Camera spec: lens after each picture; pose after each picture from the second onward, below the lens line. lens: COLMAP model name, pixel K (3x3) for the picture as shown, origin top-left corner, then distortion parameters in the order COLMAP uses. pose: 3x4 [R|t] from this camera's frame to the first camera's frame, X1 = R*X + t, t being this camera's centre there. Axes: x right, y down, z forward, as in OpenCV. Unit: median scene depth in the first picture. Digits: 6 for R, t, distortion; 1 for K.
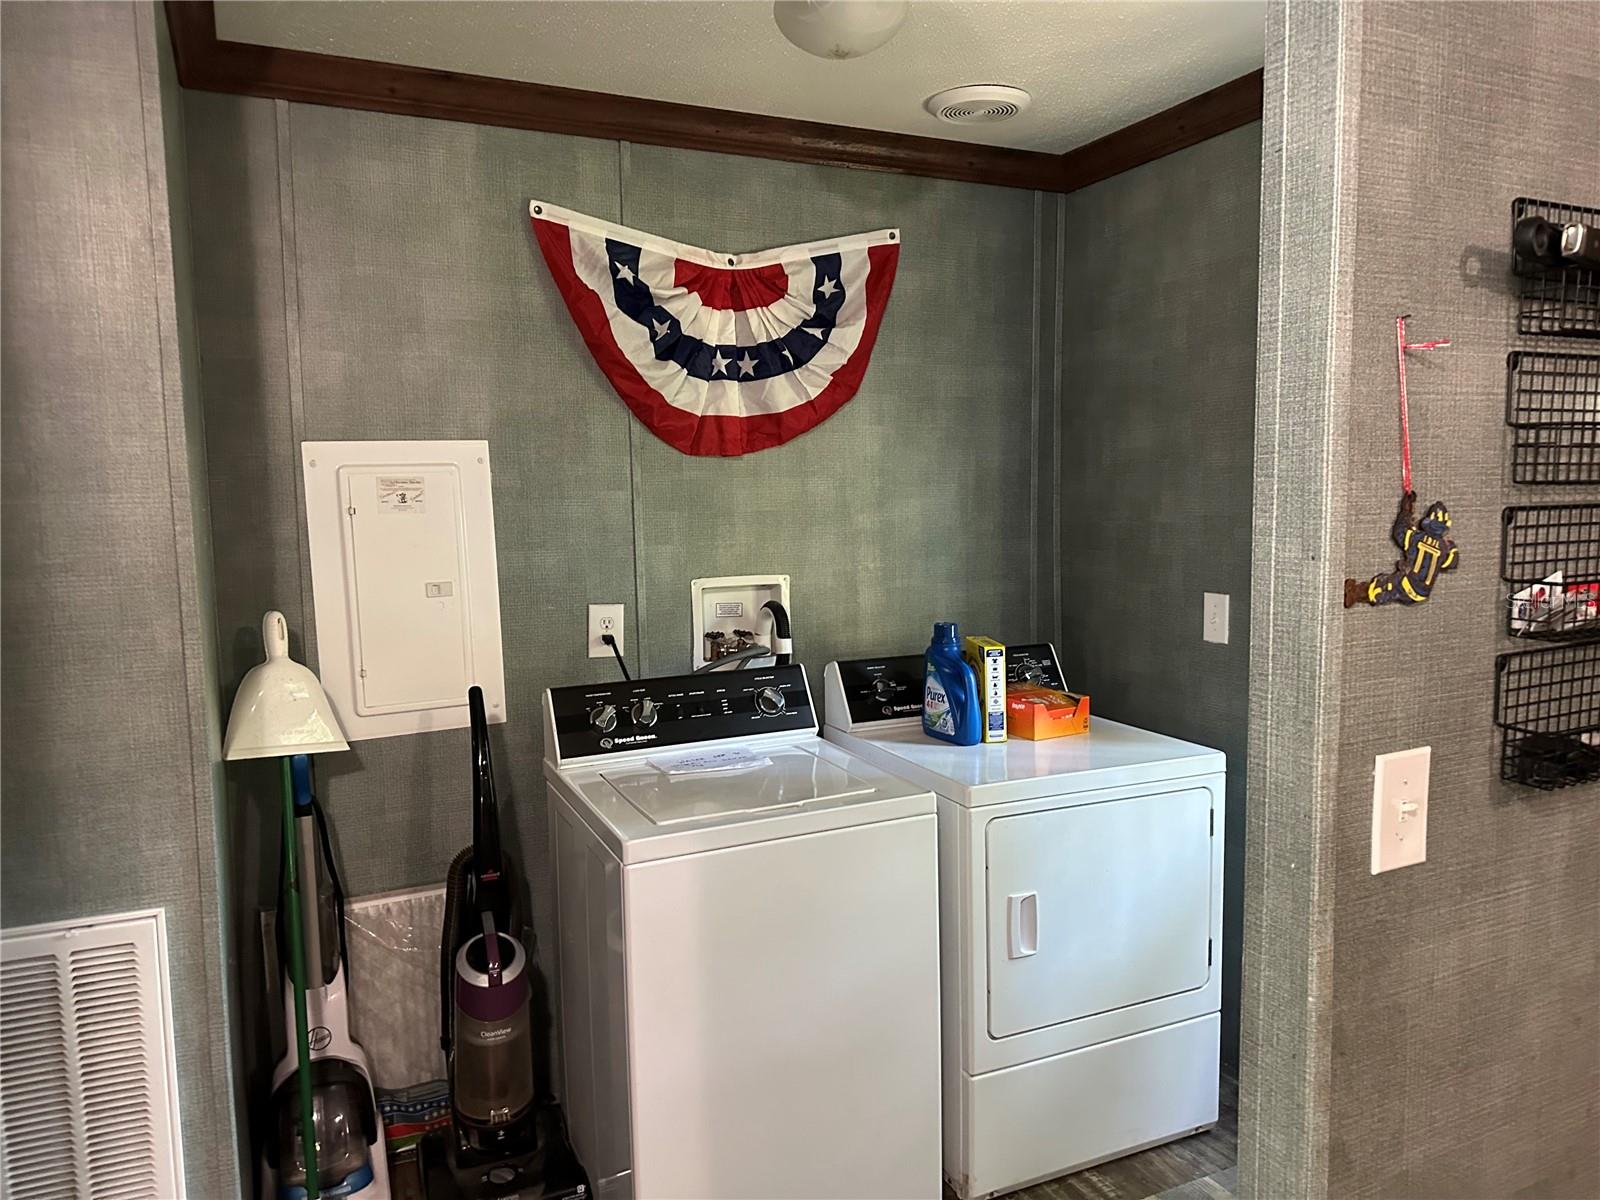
lens RADIAL K [[1118.9, 0, 786.4], [0, 1118.9, 589.3], [0, 0, 1]] dist [0.141723, -0.206402]
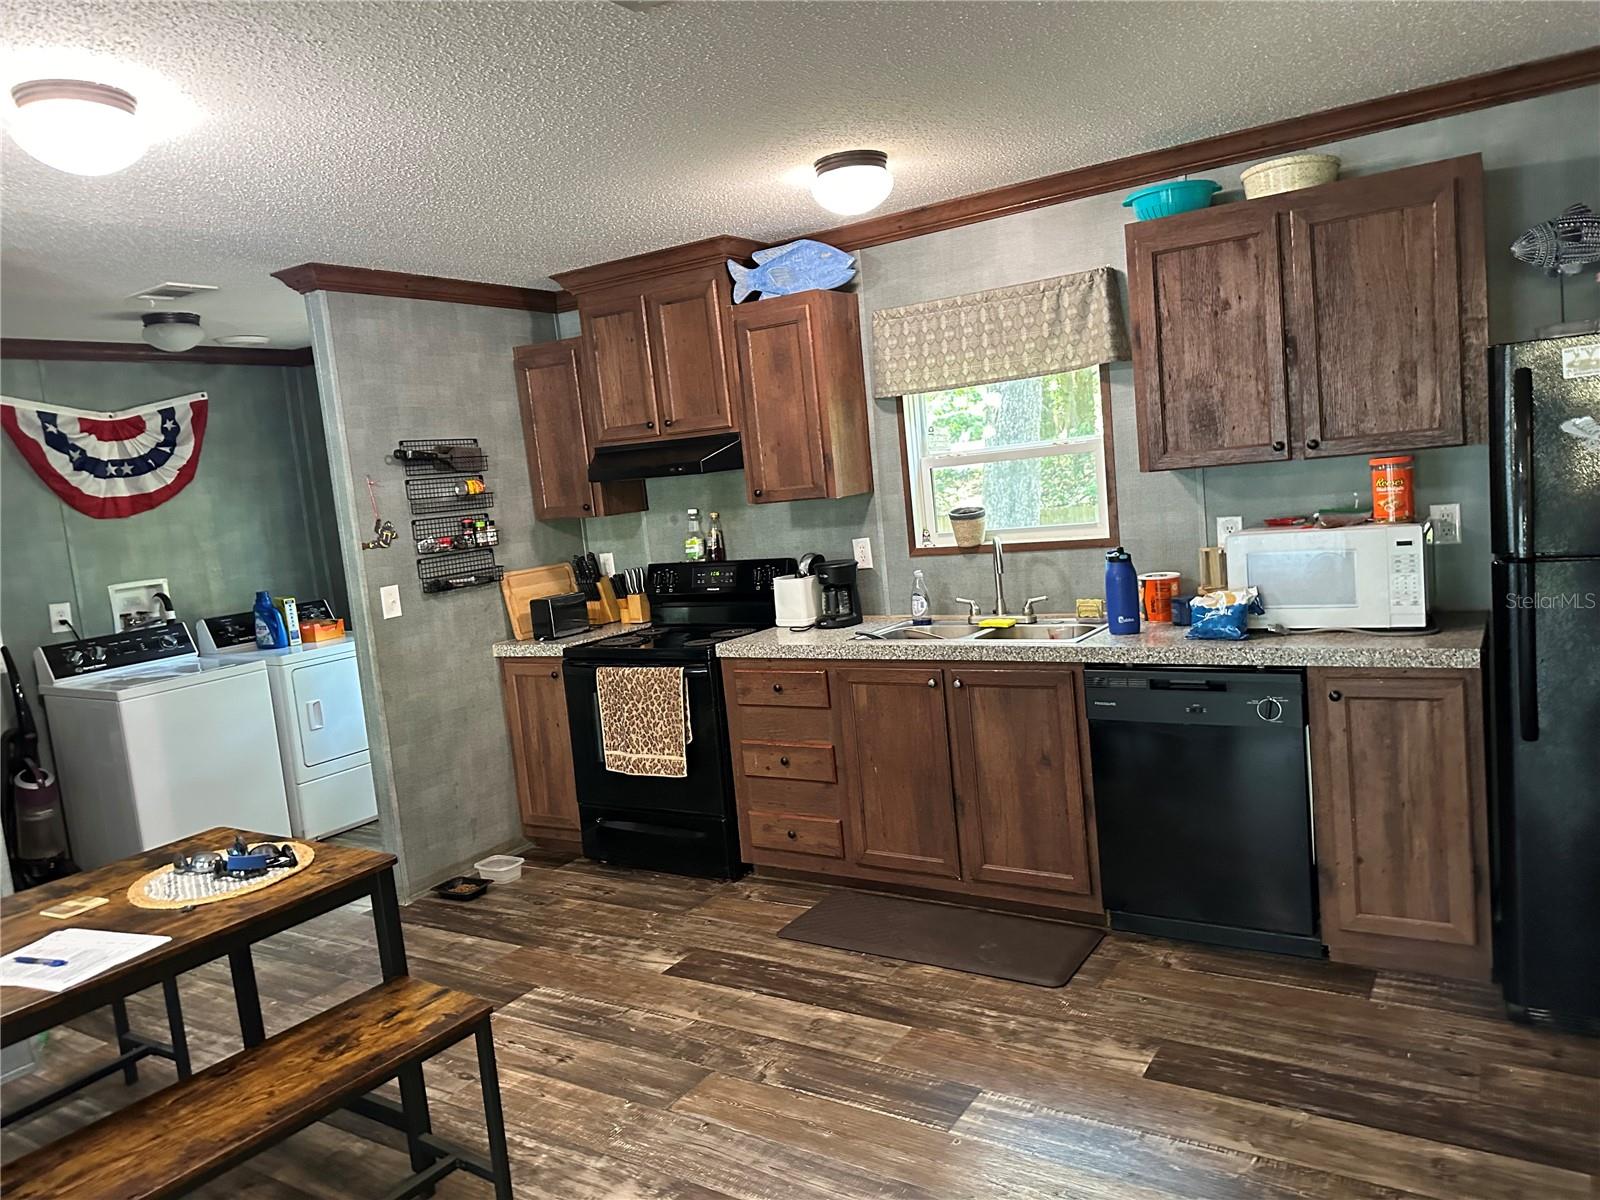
lens RADIAL K [[1113.7, 0, 775.4], [0, 1113.7, 580.8], [0, 0, 1]] dist [0.122314, -0.160396]
pose [[0.843532, -0.116197, 0.524358, -0.143533], [0.126417, 0.991841, 0.016425, 0.092736], [-0.521988, 0.052433, 0.851339, -1.195408]]
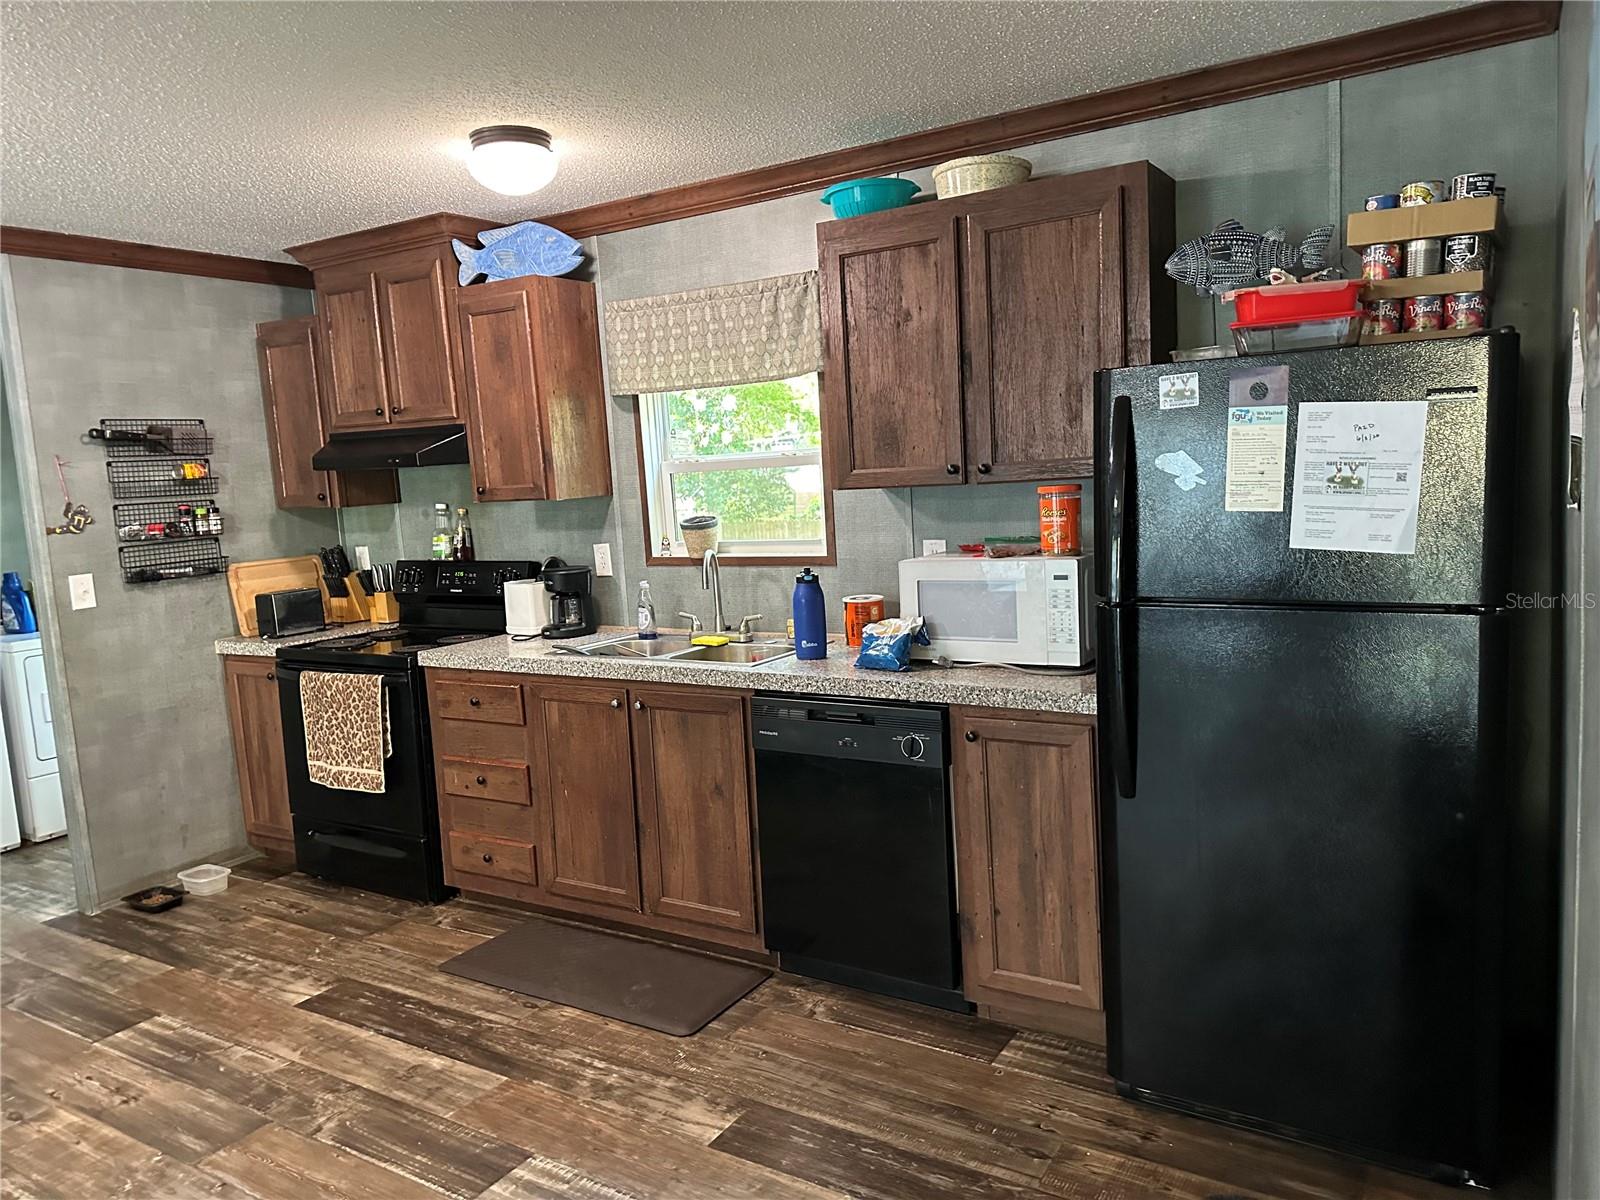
lens RADIAL K [[1118.9, 0, 786.4], [0, 1118.9, 589.3], [0, 0, 1]] dist [0.141723, -0.206402]
pose [[0.843064, -0.090672, 0.530115, 0.205861], [0.086766, 0.995704, 0.032320, 0.108016], [-0.530768, 0.018748, 0.847310, -1.321707]]
